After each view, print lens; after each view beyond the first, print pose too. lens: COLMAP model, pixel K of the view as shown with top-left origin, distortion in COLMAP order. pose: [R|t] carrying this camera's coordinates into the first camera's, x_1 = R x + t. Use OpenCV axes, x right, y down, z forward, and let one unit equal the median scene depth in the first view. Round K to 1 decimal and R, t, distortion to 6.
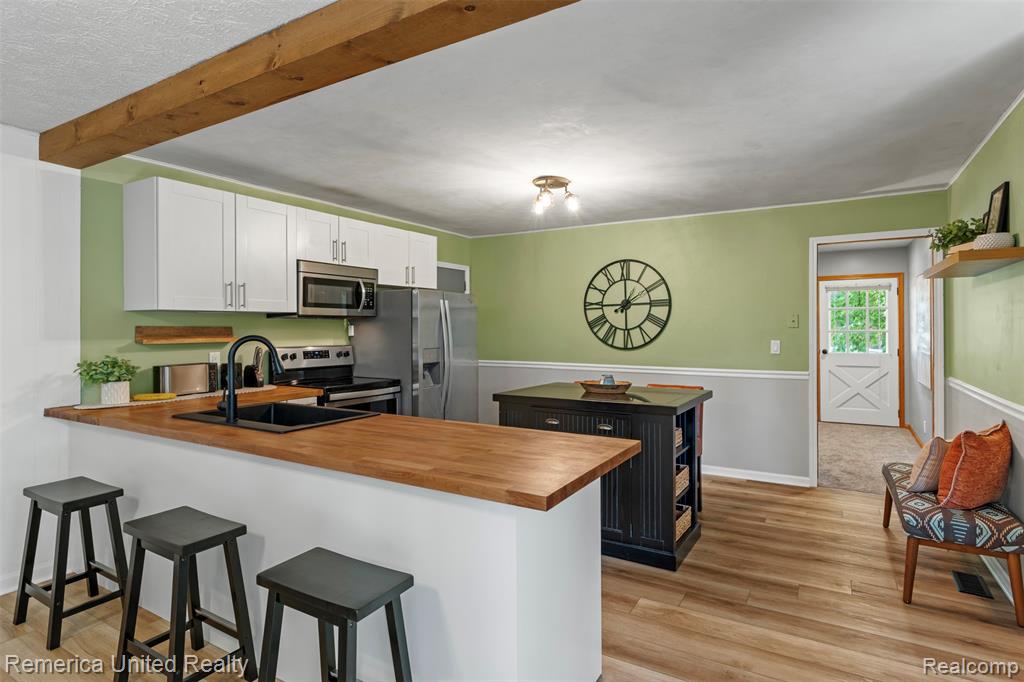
lens RADIAL K [[545.8, 0, 507.3], [0, 545.8, 323.5], [0, 0, 1]] dist [0.000088, 0.000798]
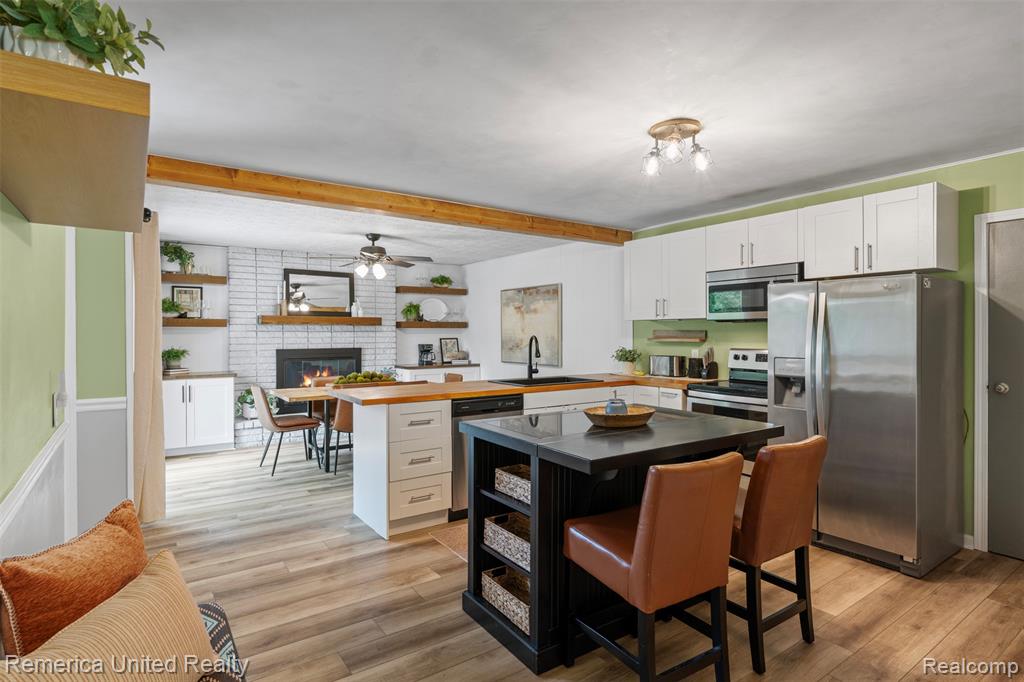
lens RADIAL K [[539.3, 0, 530.0], [0, 539.3, 331.4], [0, 0, 1]] dist [-0.003222, -0.000359]
pose [[-0.387751, 0.001232, -0.921763, 0.688848], [0.008780, 0.999959, -0.002357, 0.006567], [0.921722, -0.009007, -0.387746, 0.931253]]
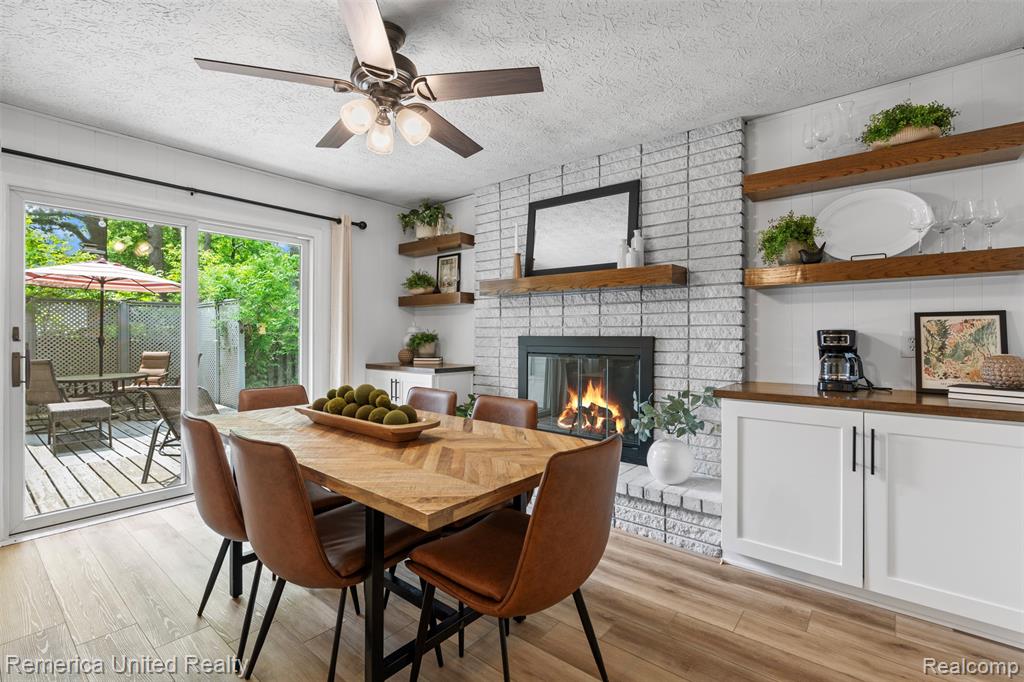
lens RADIAL K [[463.5, 0, 519.3], [0, 463.5, 338.4], [0, 0, 1]] dist [-0.005941, 0.001487]
pose [[-0.986995, -0.001997, 0.160741, -0.498167], [-0.002159, 0.999997, -0.000834, 0.049408], [-0.160739, -0.001171, -0.986996, 0.508906]]
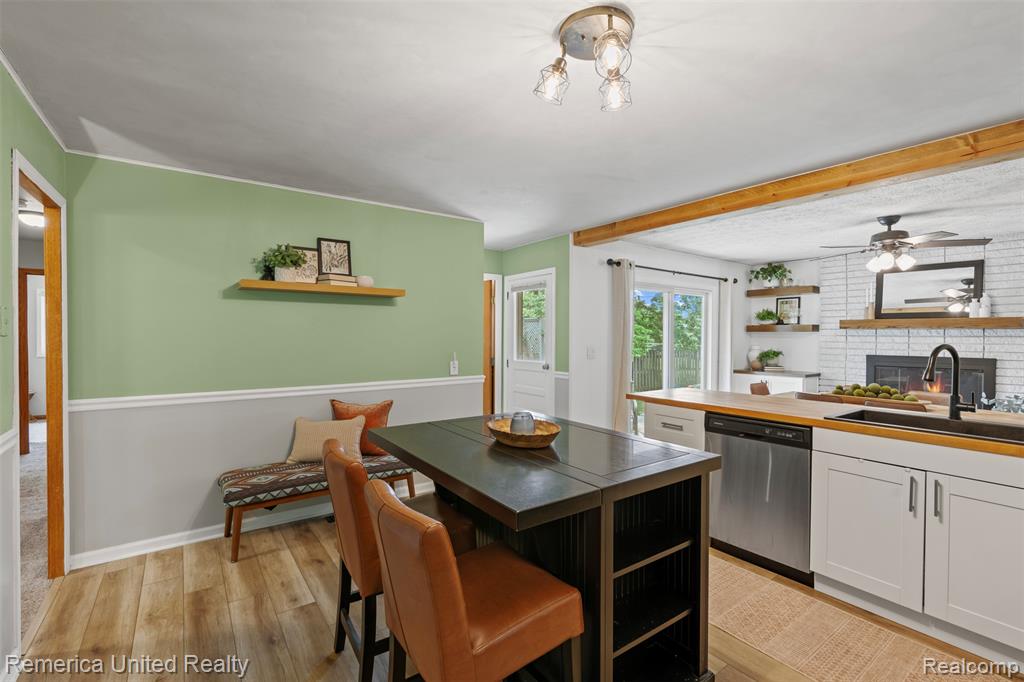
lens RADIAL K [[463.5, 0, 515.1], [0, 463.5, 338.9], [0, 0, 1]] dist [-0.005941, 0.001487]
pose [[-0.917037, -0.006028, 0.398757, -0.021011], [-0.005942, 0.999981, 0.001451, 0.007992], [-0.398758, -0.001038, -0.917055, 1.190230]]
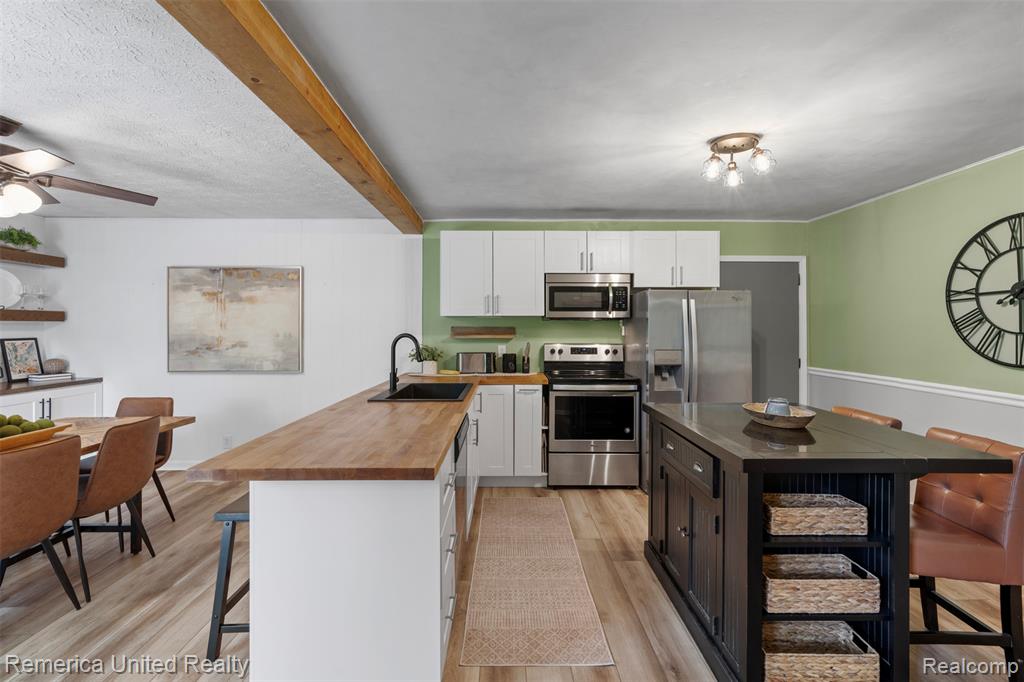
lens RADIAL K [[463.5, 0, 512.7], [0, 463.5, 318.6], [0, 0, 1]] dist [-0.005941, 0.001487]
pose [[0.533949, -0.012989, -0.845417, 0.397234], [0.004004, 0.999910, -0.012834, -0.000581], [0.845508, 0.003468, 0.533952, 0.317751]]
